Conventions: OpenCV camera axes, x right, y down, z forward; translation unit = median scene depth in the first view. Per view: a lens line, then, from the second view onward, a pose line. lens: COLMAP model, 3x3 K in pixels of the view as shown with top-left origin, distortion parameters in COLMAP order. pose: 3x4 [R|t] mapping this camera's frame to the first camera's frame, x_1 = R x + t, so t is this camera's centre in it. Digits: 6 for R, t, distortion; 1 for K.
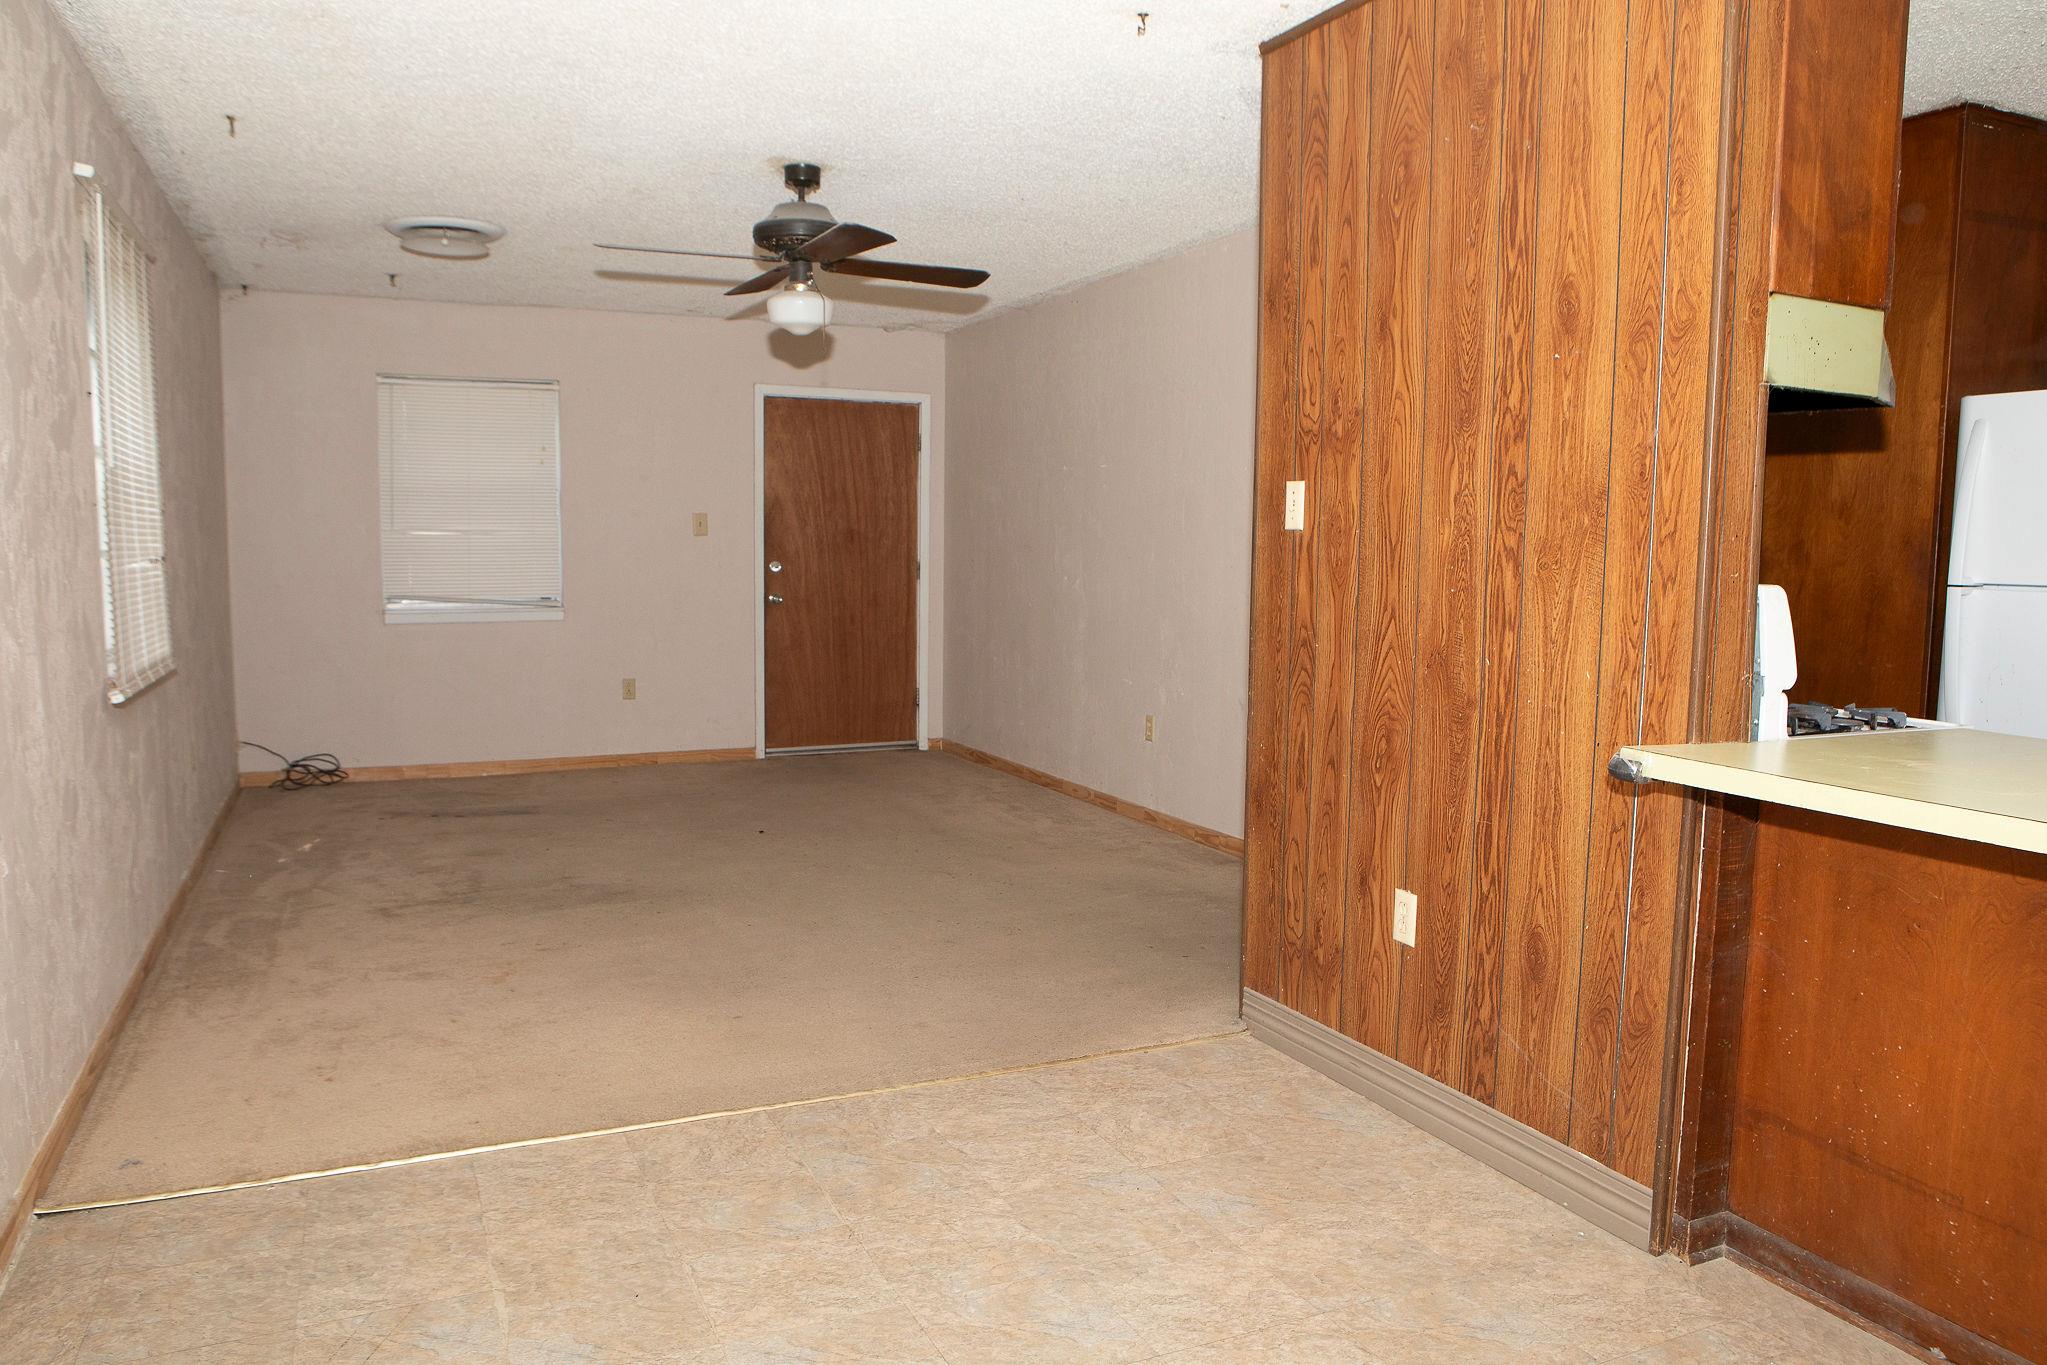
lens RADIAL K [[1445.9, 0, 1023.5], [0, 1445.9, 682.5], [0, 0, 1]] dist [-0.114223, 0.078120]
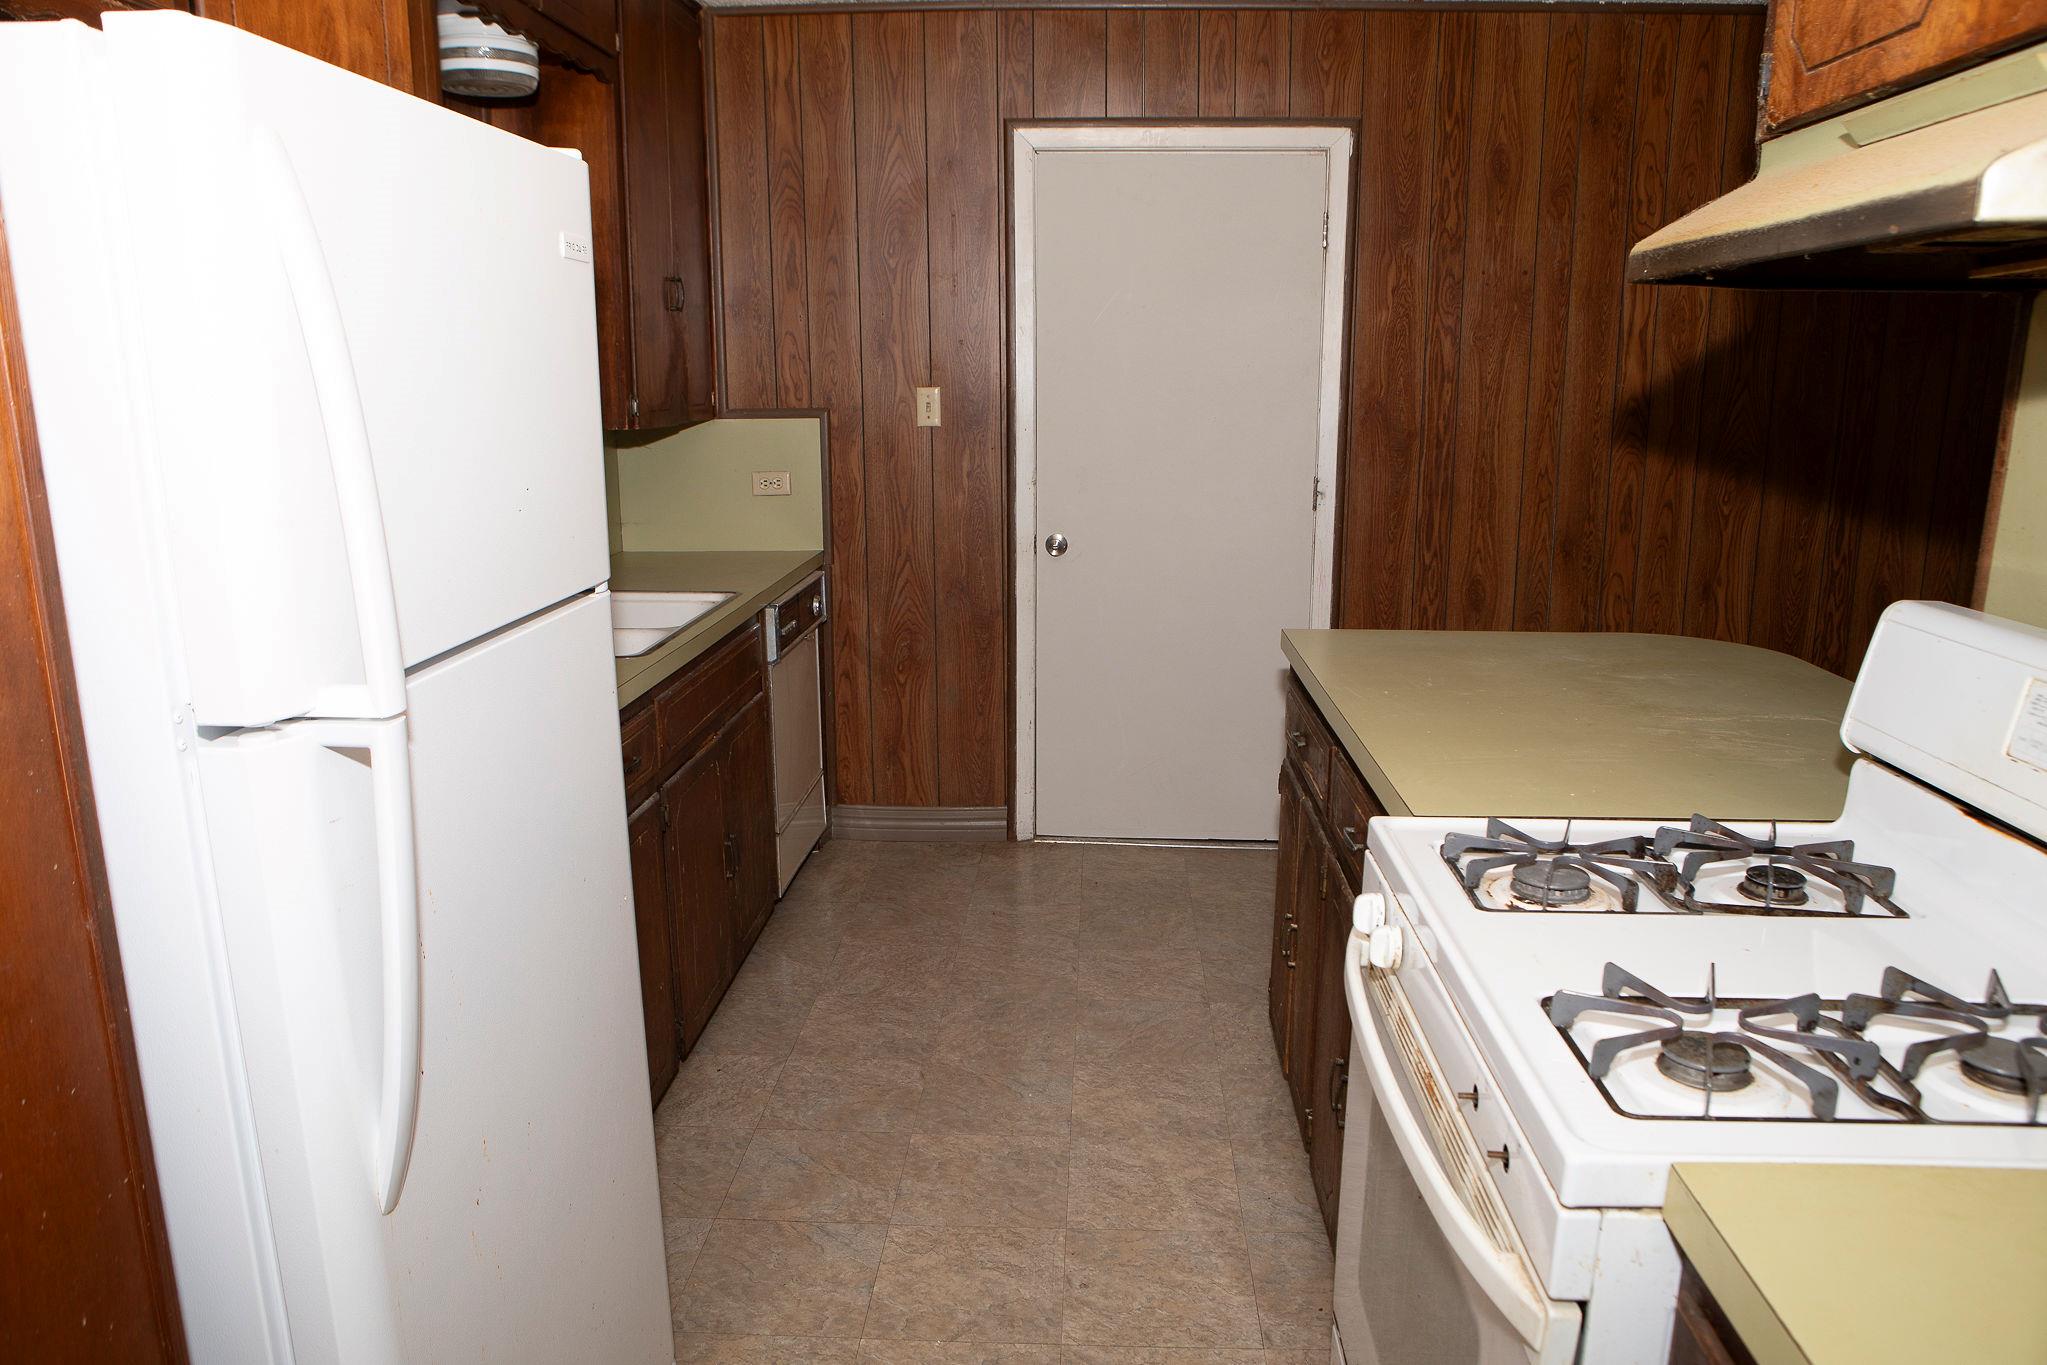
lens RADIAL K [[1445.9, 0, 1023.5], [0, 1445.9, 682.5], [0, 0, 1]] dist [-0.114223, 0.078120]
pose [[0.472518, -0.207314, 0.856591, -1.218714], [0.095475, 0.978261, 0.184095, -0.047002], [-0.876134, -0.005205, 0.482039, 0.679827]]
